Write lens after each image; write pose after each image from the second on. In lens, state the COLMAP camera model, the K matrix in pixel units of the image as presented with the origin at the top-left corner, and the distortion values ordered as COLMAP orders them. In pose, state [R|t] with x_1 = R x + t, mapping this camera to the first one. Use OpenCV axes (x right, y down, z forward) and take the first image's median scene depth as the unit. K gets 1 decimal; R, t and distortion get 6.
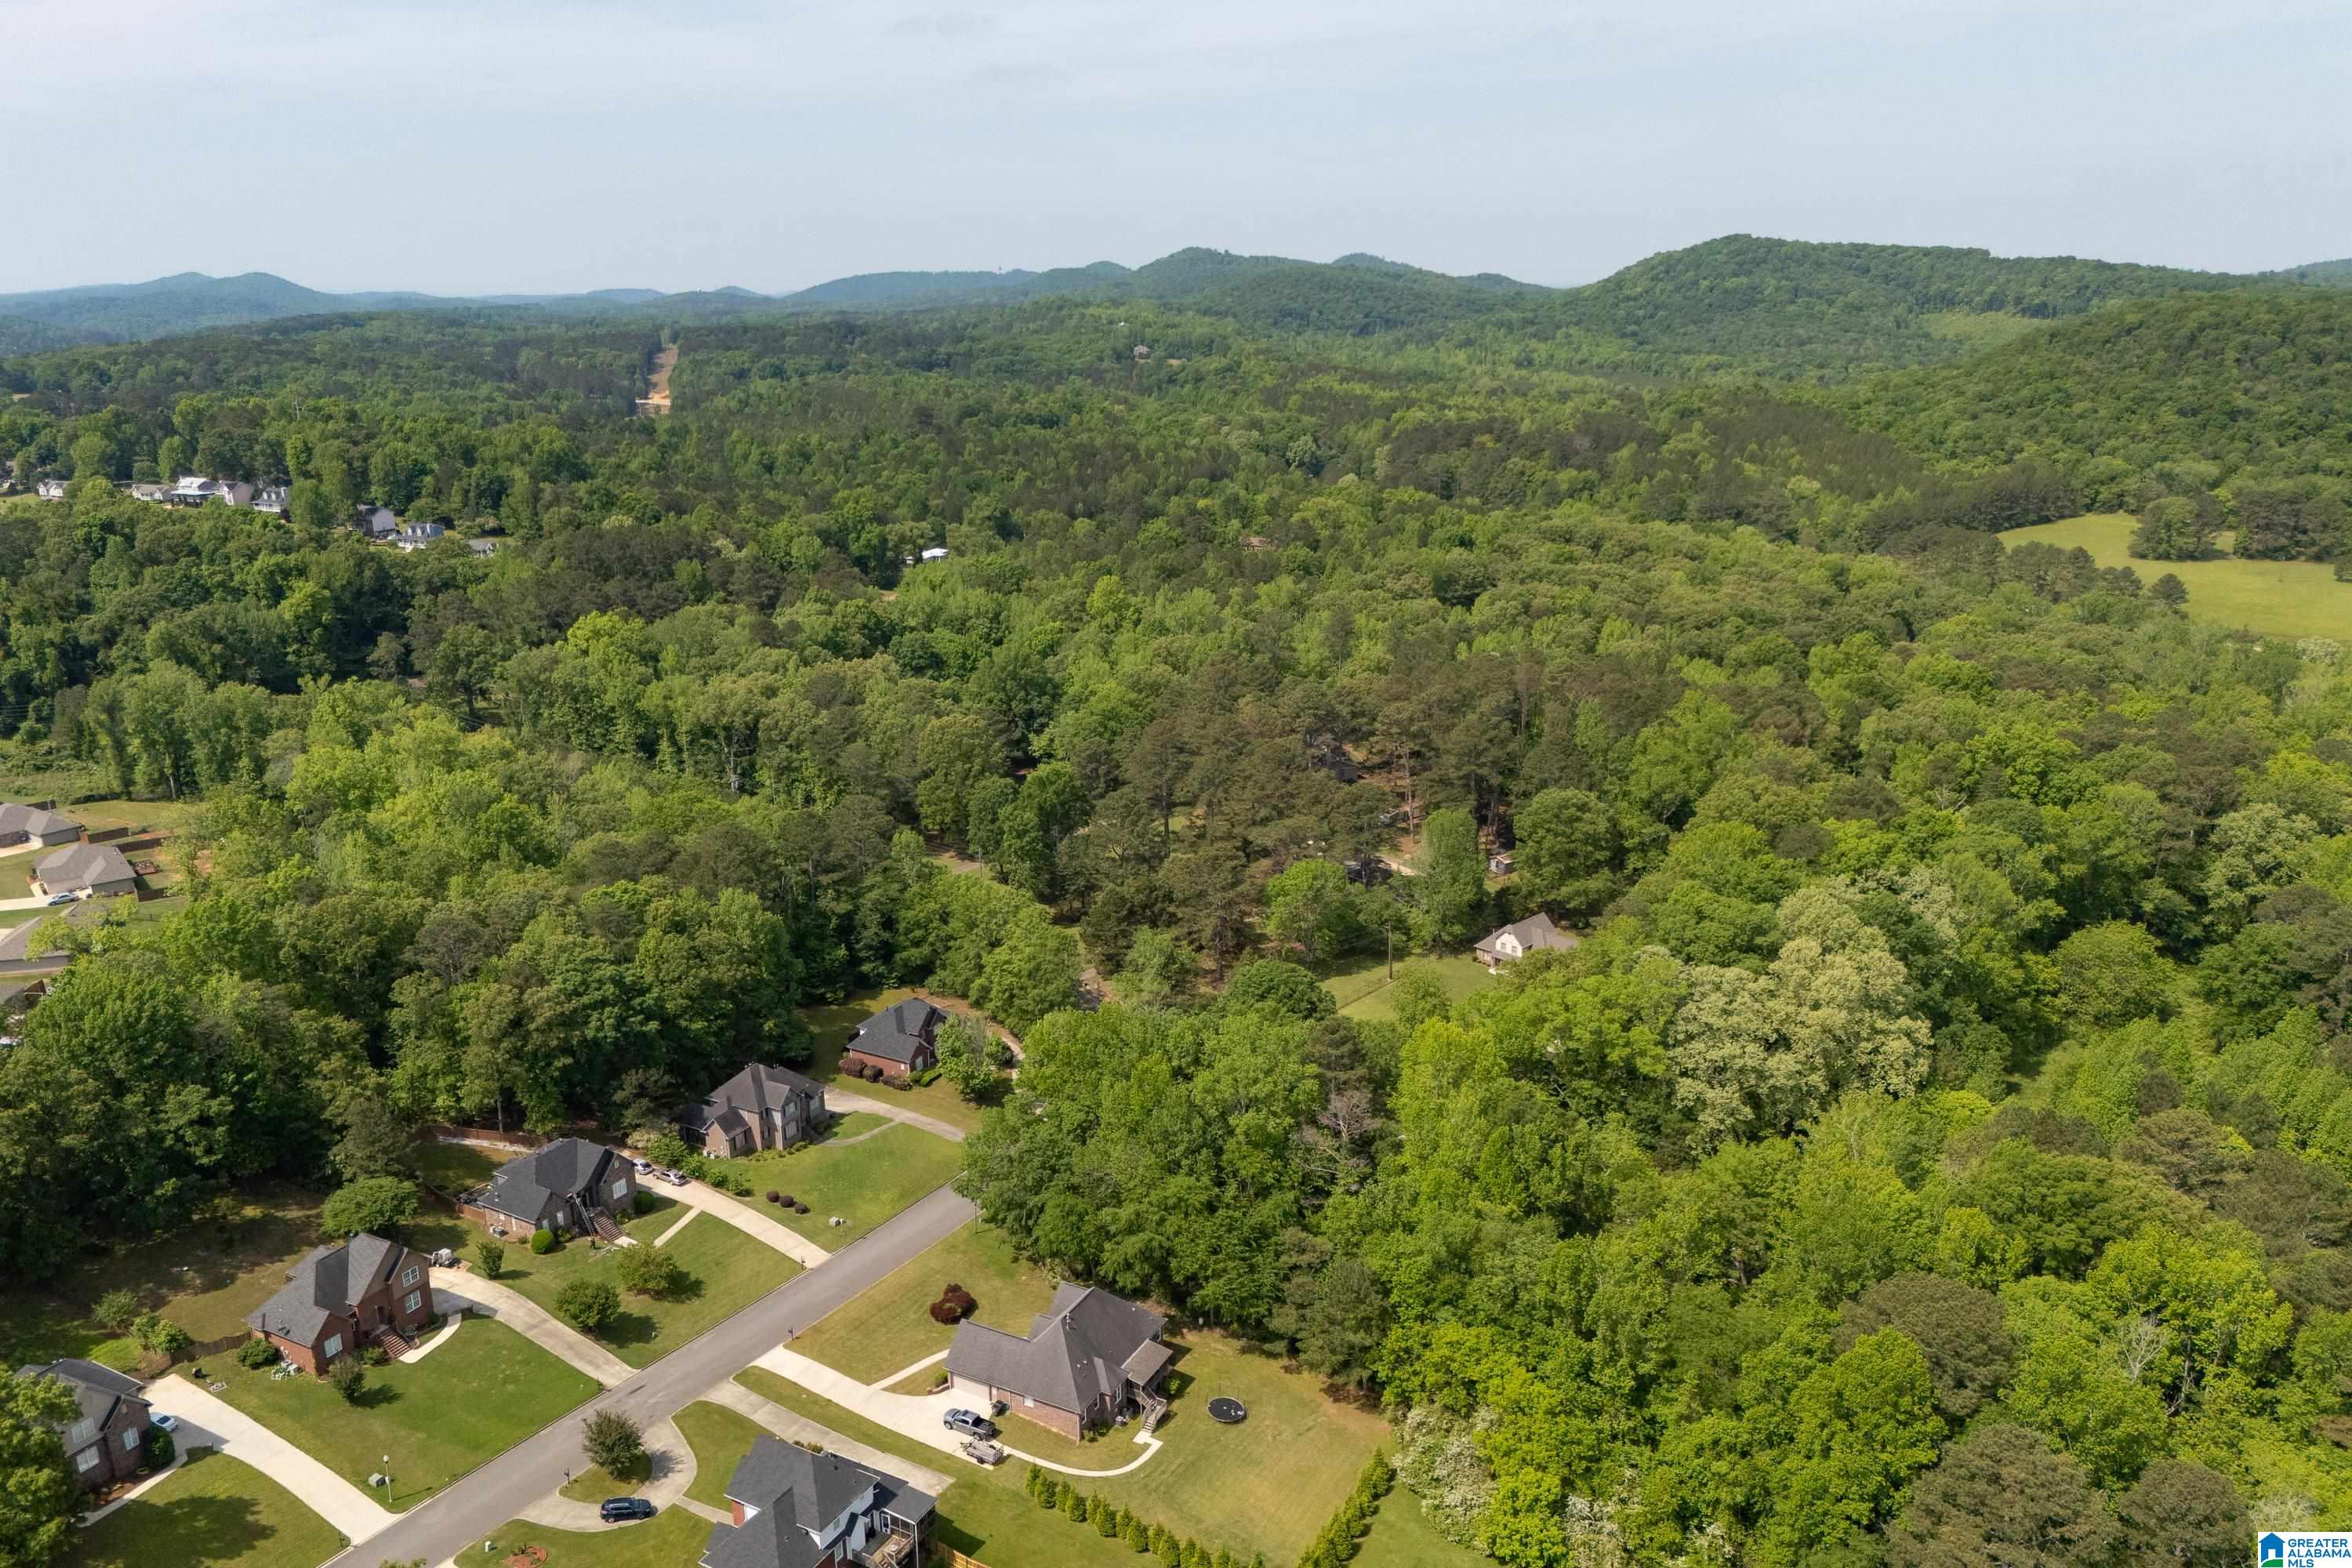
lens RADIAL K [[1703.5, 0, 1254.1], [0, 1703.5, 789.0], [0, 0, 1]] dist [0.065505, -0.058890]
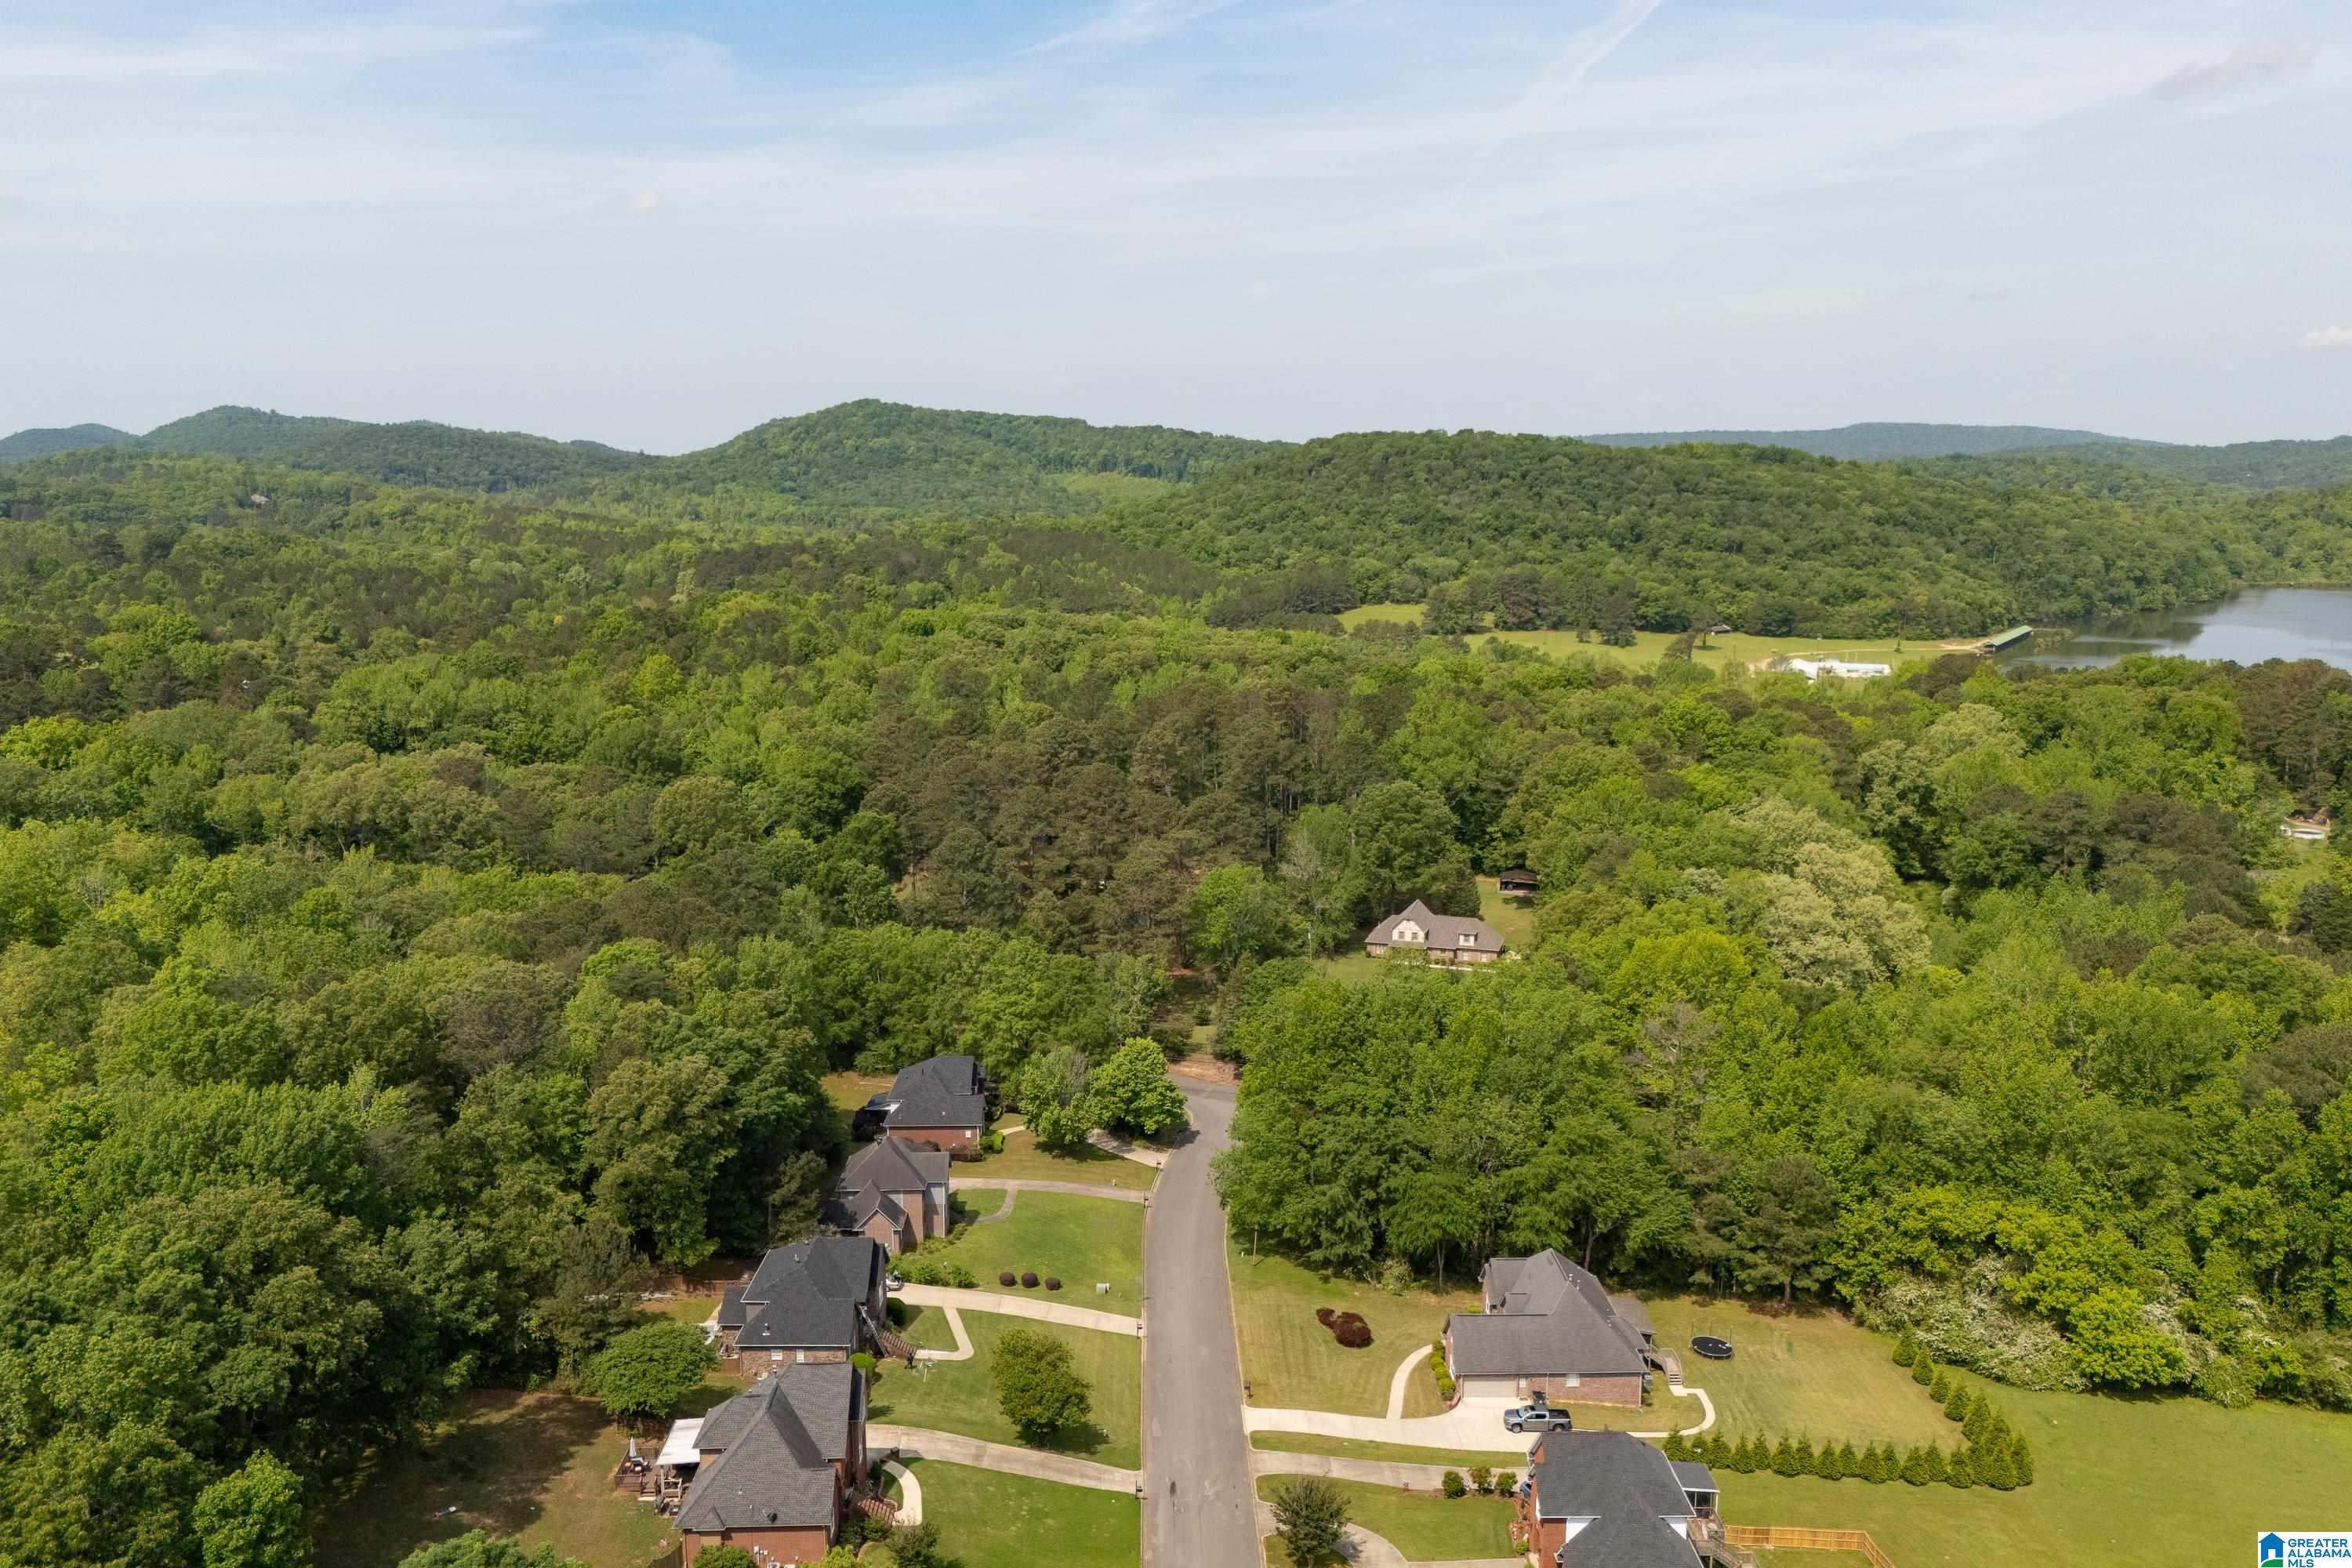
lens RADIAL K [[1703.5, 0, 1254.1], [0, 1703.5, 789.0], [0, 0, 1]] dist [0.065505, -0.058890]
pose [[0.879470, -0.092657, 0.466849, -0.236596], [0.135475, 0.989027, -0.058918, 0.034587], [-0.456267, 0.115063, 0.882372, 0.103916]]
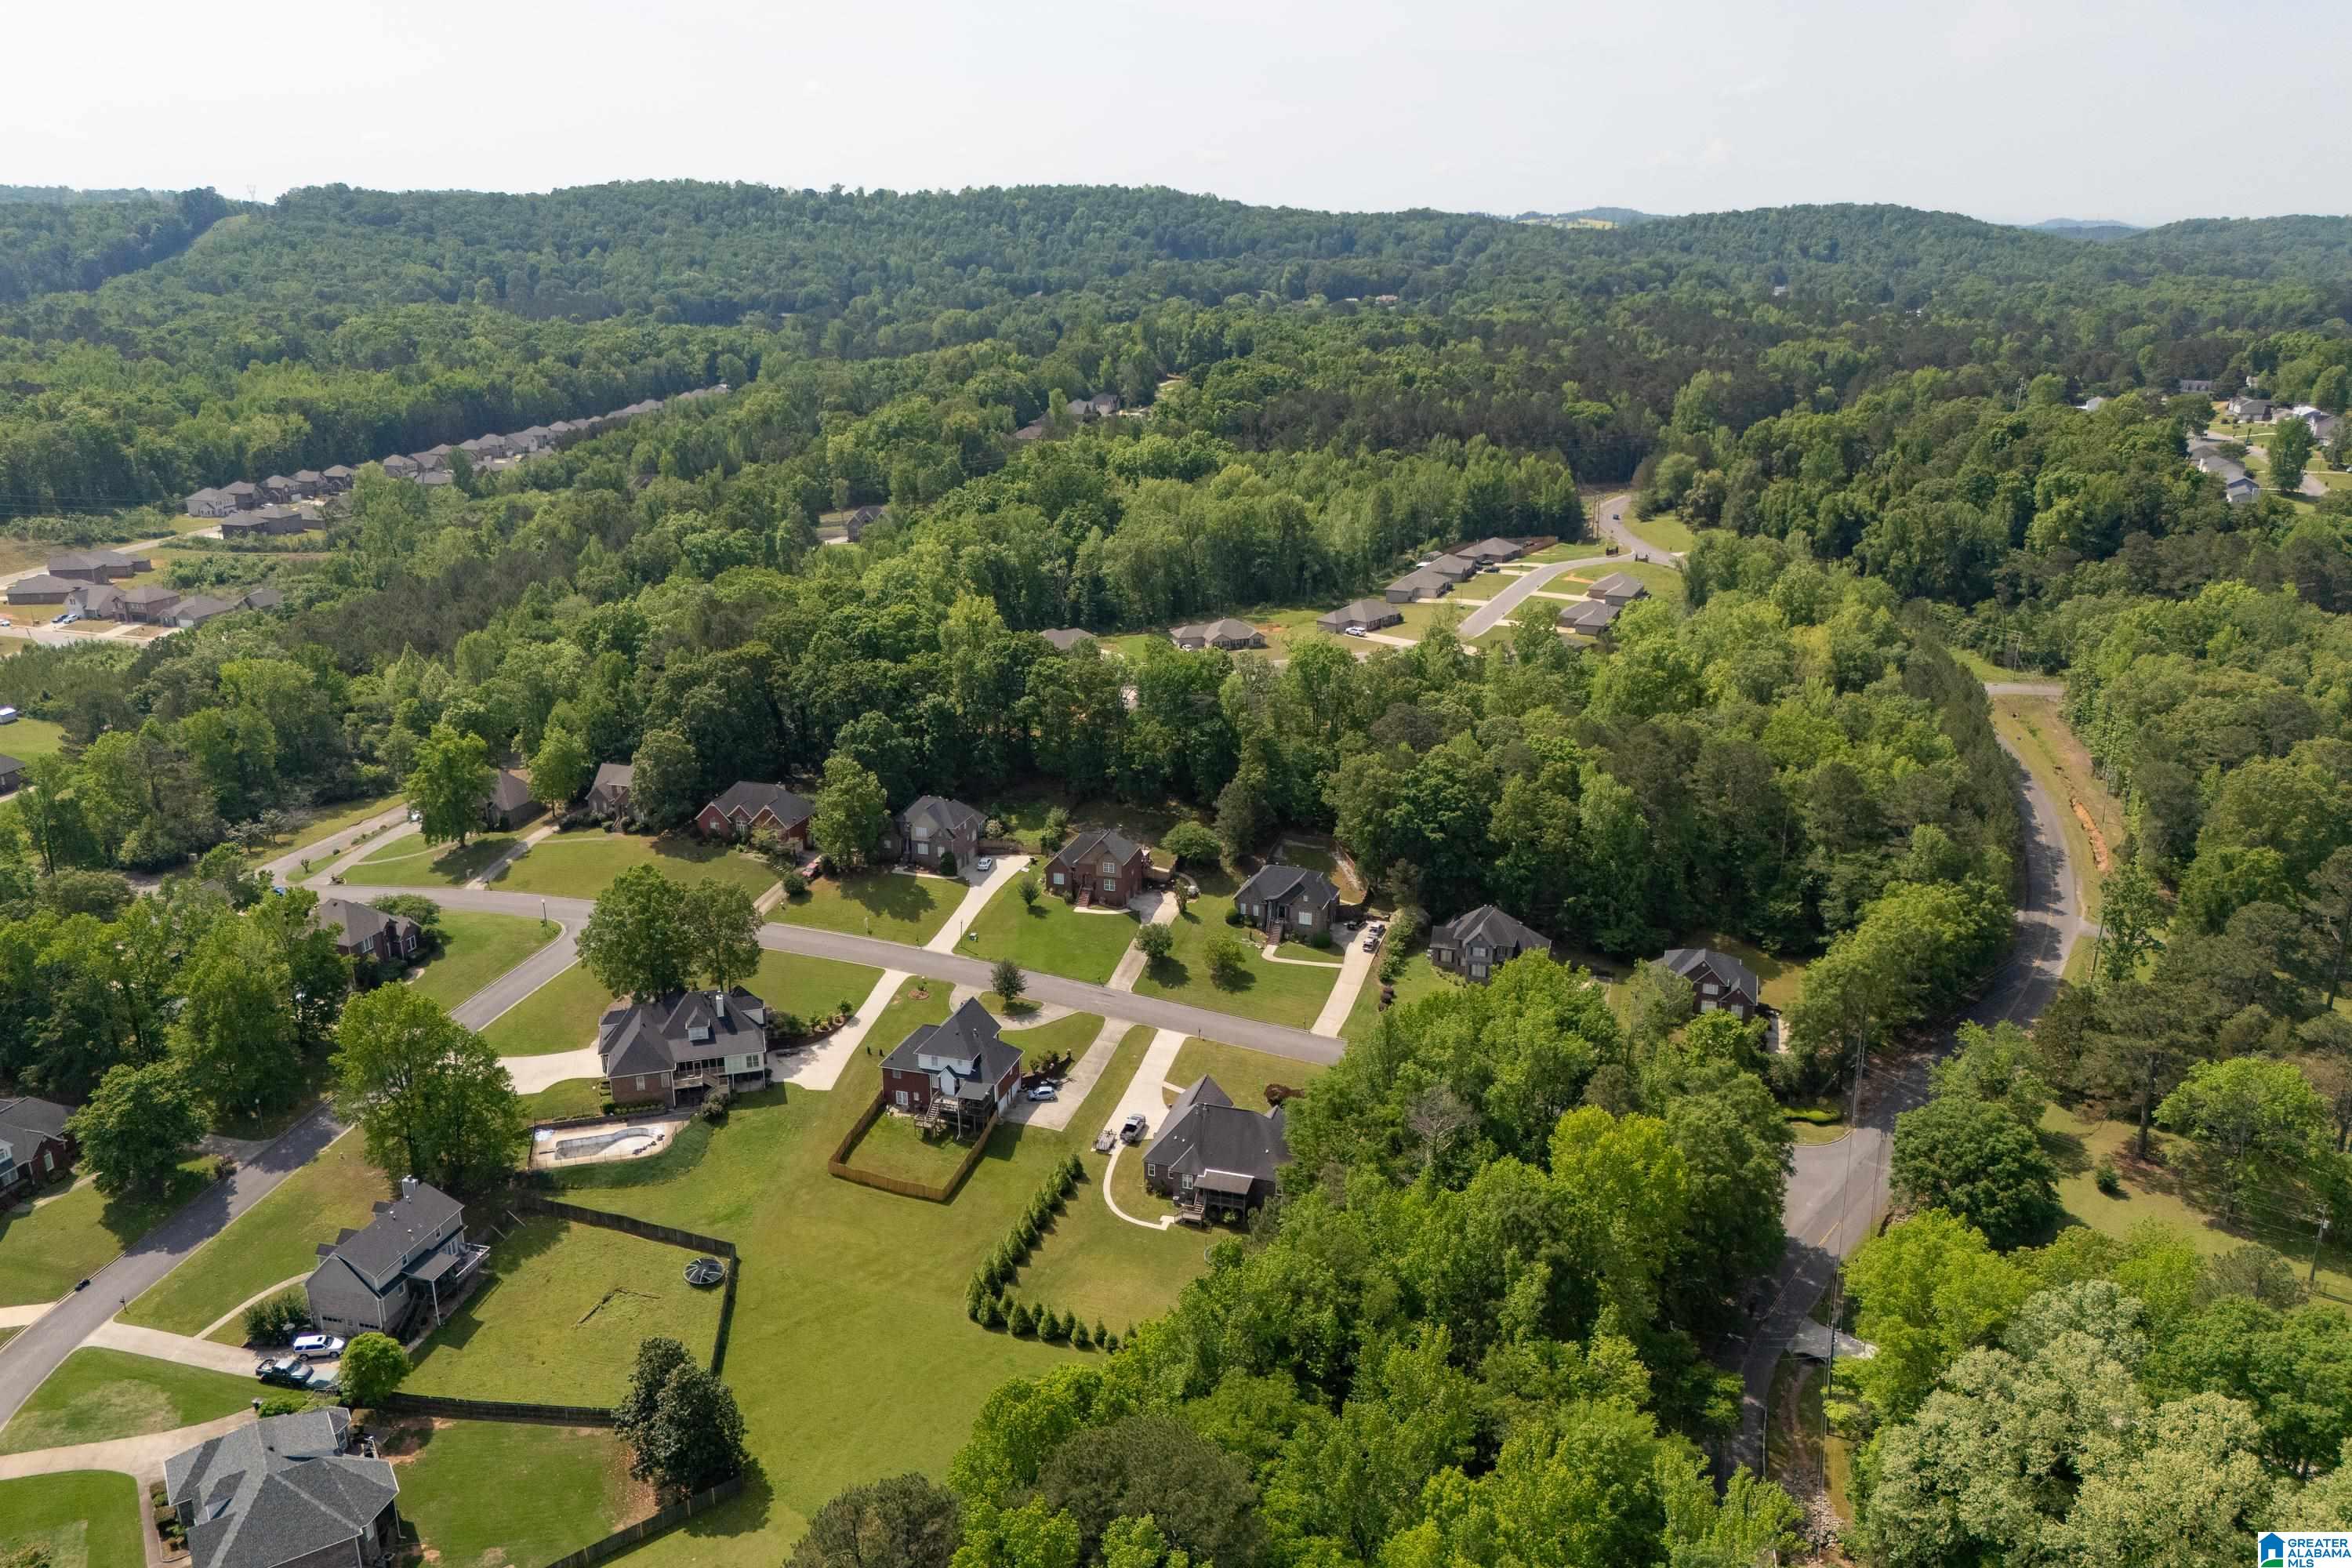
lens RADIAL K [[1797.1, 0, 1176.0], [0, 1797.1, 784.0], [0, 0, 1]] dist [0.065359, -0.073667]
pose [[0.182390, 0.305286, -0.934631, 0.361848], [-0.276656, 0.928104, 0.249165, -0.073143], [0.943502, 0.213126, 0.253736, 0.233744]]
